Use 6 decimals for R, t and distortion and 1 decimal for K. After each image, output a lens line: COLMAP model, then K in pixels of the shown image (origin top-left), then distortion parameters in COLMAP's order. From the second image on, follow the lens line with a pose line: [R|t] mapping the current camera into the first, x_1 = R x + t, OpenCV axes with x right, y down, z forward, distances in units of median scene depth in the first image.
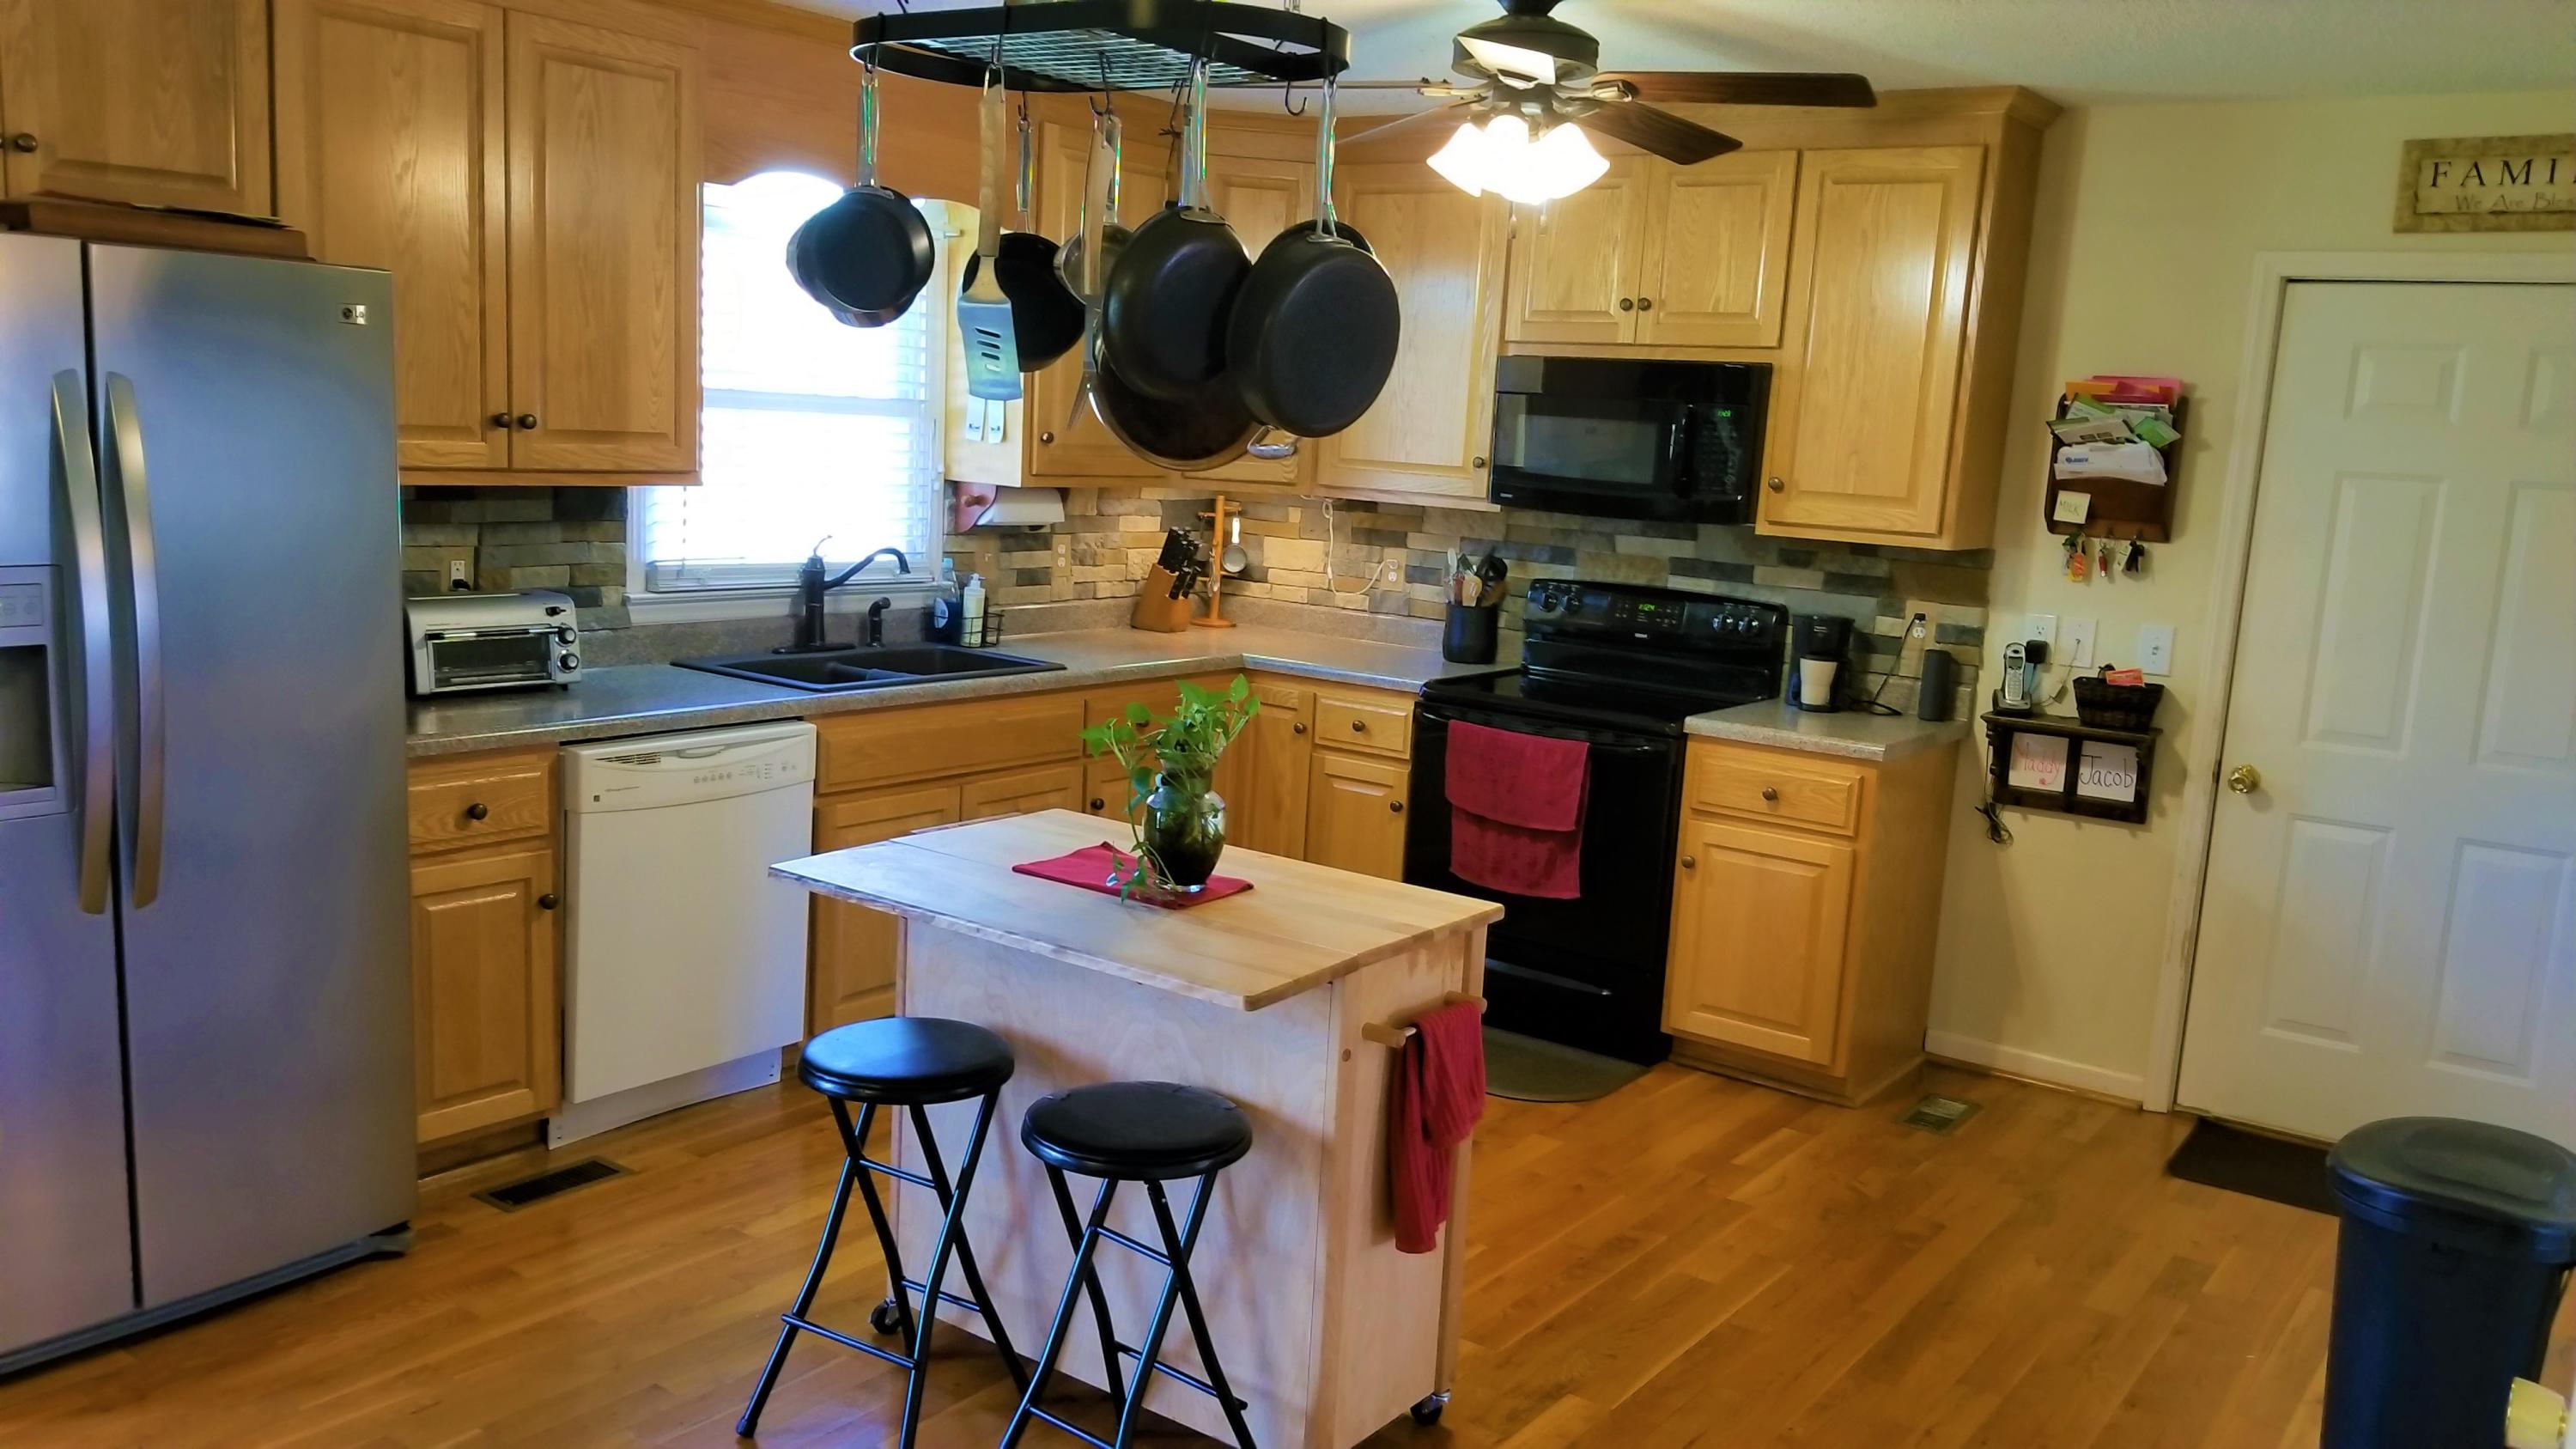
lens RADIAL K [[1988.9, 0, 1283.7], [0, 1988.9, 731.1], [0, 0, 1]] dist [0.041344, -0.086695]
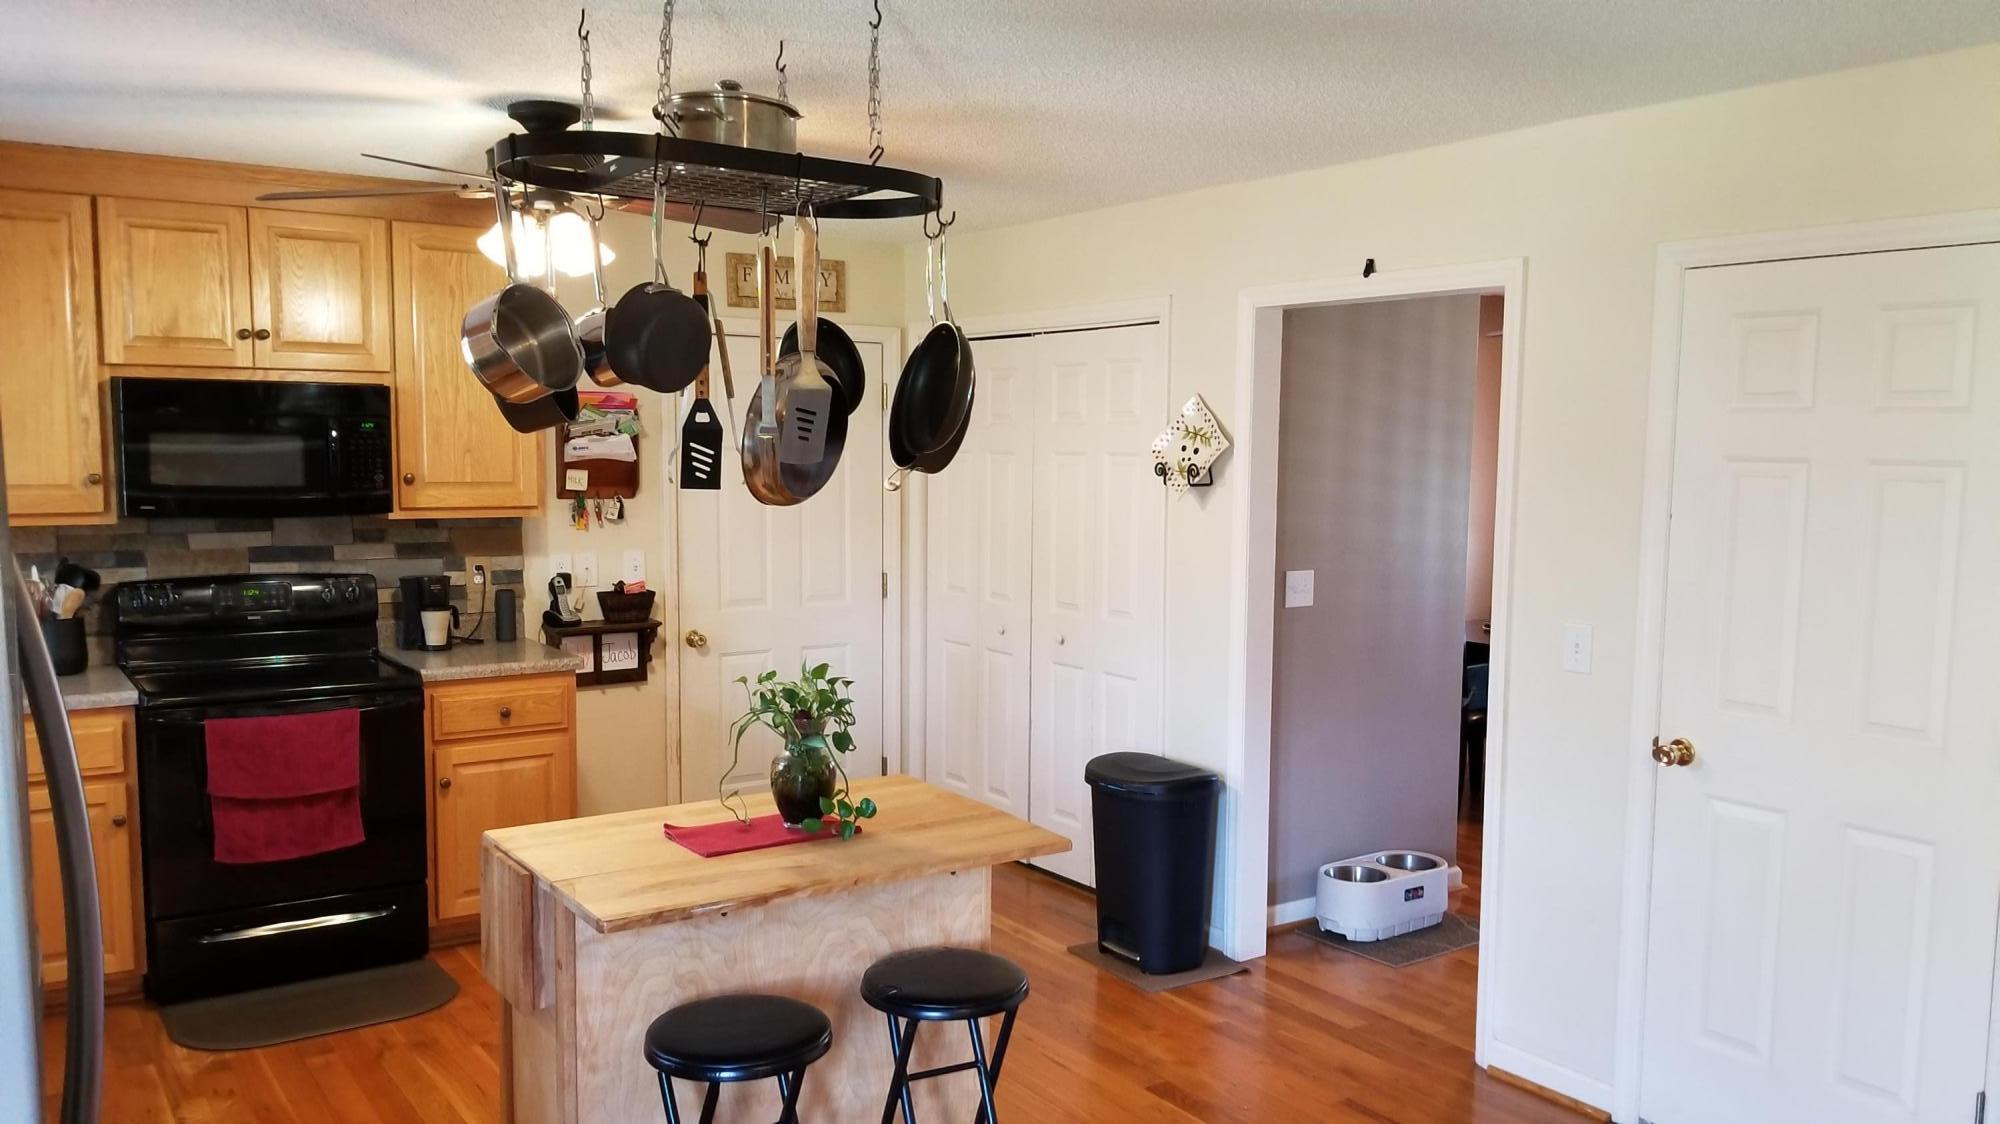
lens RADIAL K [[1543.9, 0, 1002.0], [0, 1543.9, 567.9], [0, 0, 1]] dist [0.041344, -0.086695]
pose [[0.322425, -0.130293, 0.937585, -0.566852], [0.154222, 0.984478, 0.083774, -0.093029], [-0.933947, 0.117586, 0.337515, 0.321697]]
